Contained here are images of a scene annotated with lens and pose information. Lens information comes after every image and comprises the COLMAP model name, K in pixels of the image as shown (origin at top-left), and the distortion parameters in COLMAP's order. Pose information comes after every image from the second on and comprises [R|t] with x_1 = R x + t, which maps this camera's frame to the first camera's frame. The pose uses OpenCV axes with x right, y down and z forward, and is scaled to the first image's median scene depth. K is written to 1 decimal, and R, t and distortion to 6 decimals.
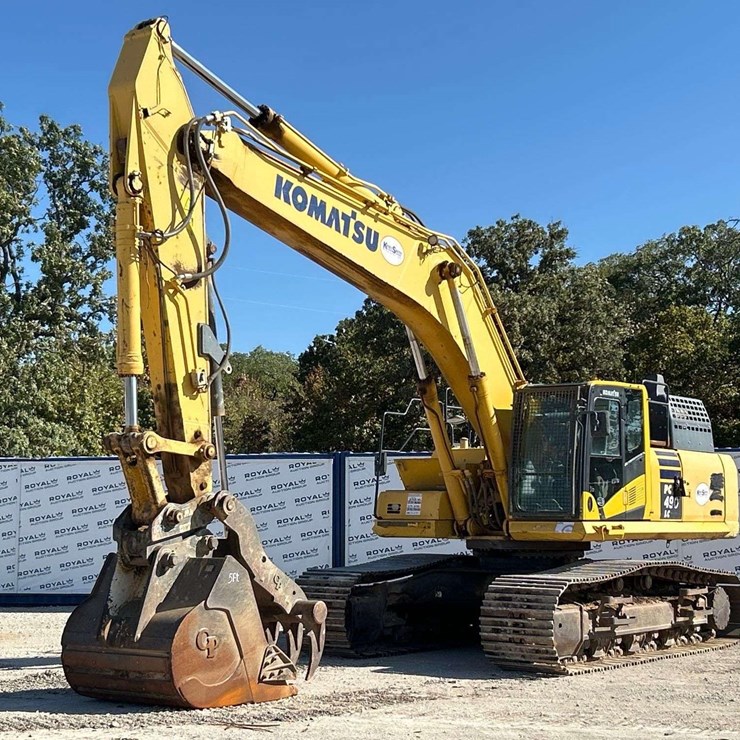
lens RADIAL K [[1543.3, 0, 370.0], [0, 1543.3, 370.0], [0, 0, 1]] dist [0.078782, -0.103896]
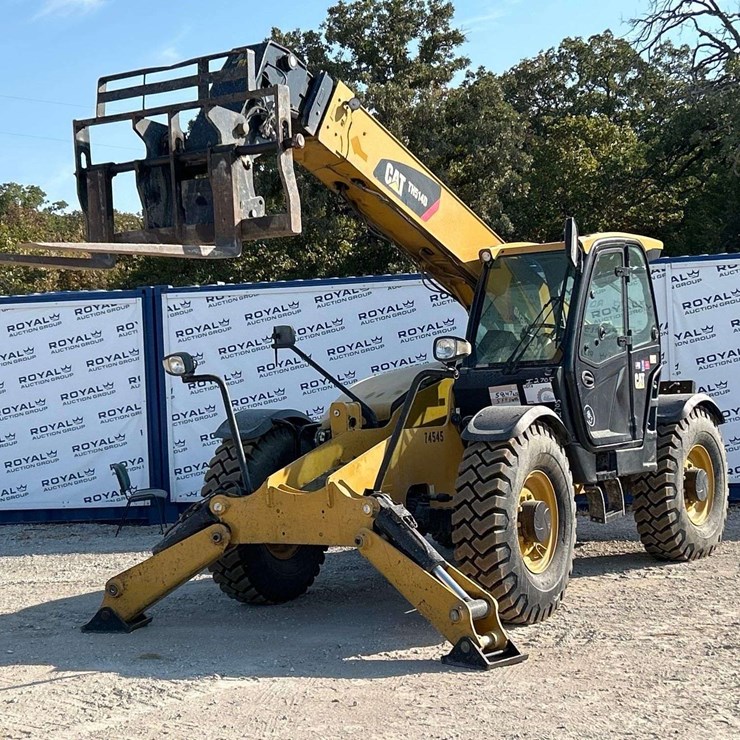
lens RADIAL K [[1469.4, 0, 370.0], [0, 1469.4, 370.0], [0, 0, 1]] dist [0.145264, 0.082455]
pose [[0.994939, -0.044894, 0.089893, 0.010357], [0.036449, 0.994955, 0.093471, 0.023793], [-0.093636, -0.089722, 0.991555, 0.263873]]
